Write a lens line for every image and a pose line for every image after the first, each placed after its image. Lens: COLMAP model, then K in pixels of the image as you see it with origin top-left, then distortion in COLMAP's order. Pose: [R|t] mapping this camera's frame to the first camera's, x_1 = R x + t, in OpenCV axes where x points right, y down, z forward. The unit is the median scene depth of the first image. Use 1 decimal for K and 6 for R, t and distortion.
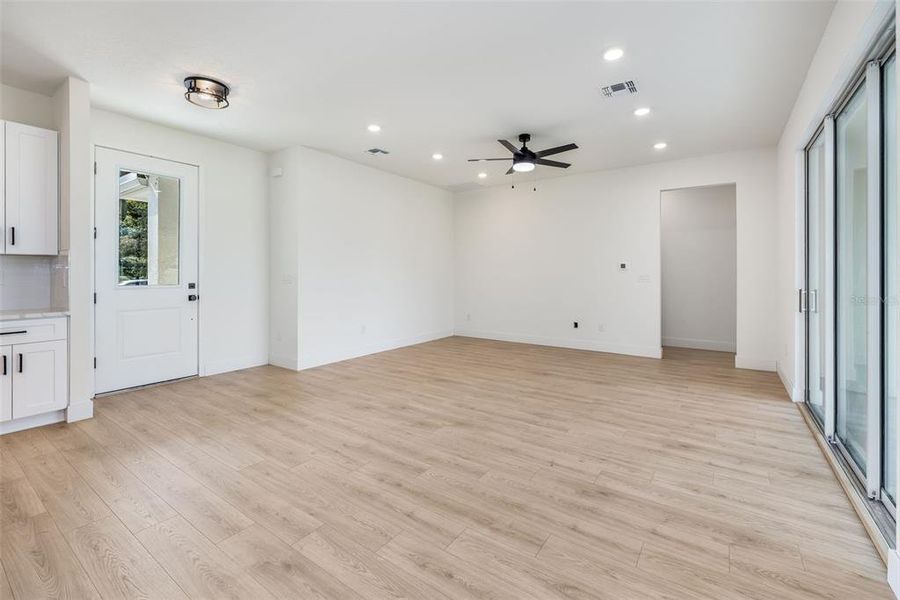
lens RADIAL K [[387.3, 0, 448.7], [0, 387.3, 273.9], [0, 0, 1]] dist [-0.000616, 0.000352]
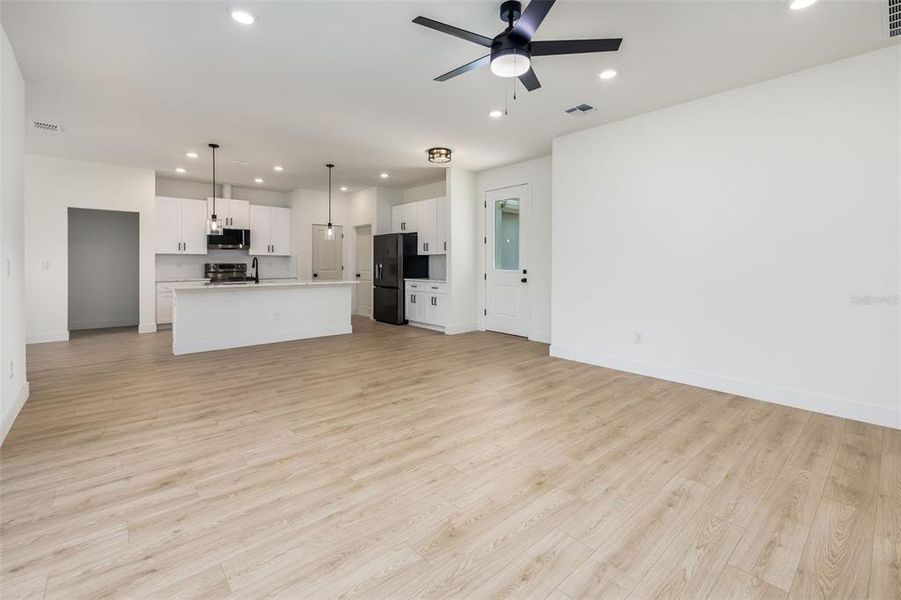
lens RADIAL K [[387.7, 0, 452.6], [0, 387.7, 266.5], [0, 0, 1]] dist [-0.000616, 0.000352]
pose [[-0.216584, 0.008875, -0.976224, 1.117287], [0.001618, 0.999961, 0.008732, 0.000621], [0.976263, 0.000312, -0.216589, 1.556684]]
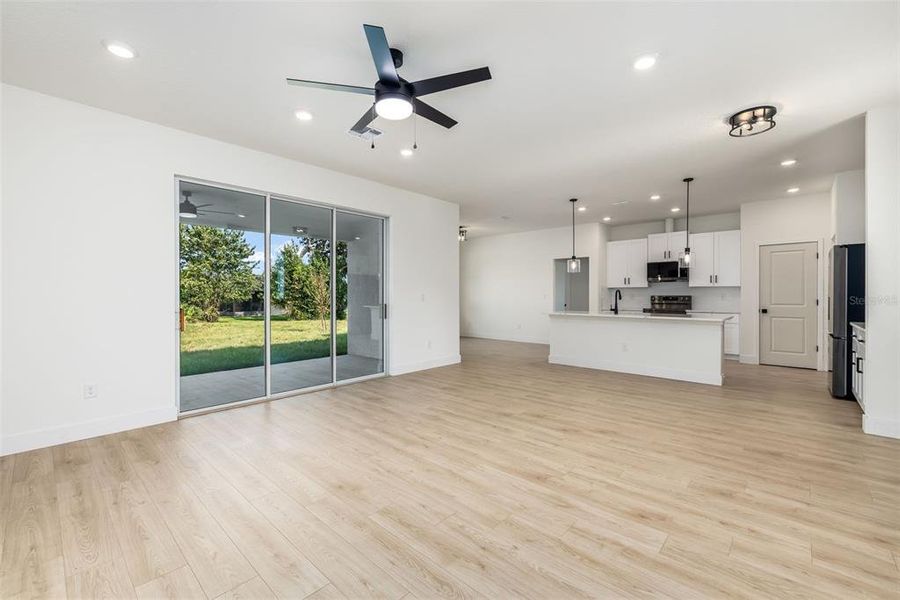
lens RADIAL K [[387.3, 0, 451.3], [0, 387.3, 296.9], [0, 0, 1]] dist [-0.000616, 0.000352]
pose [[-0.993288, 0.000219, 0.115668, 0.065224], [0.000441, 0.999998, 0.001888, 0.003491], [-0.115667, 0.001926, -0.993286, 2.340281]]
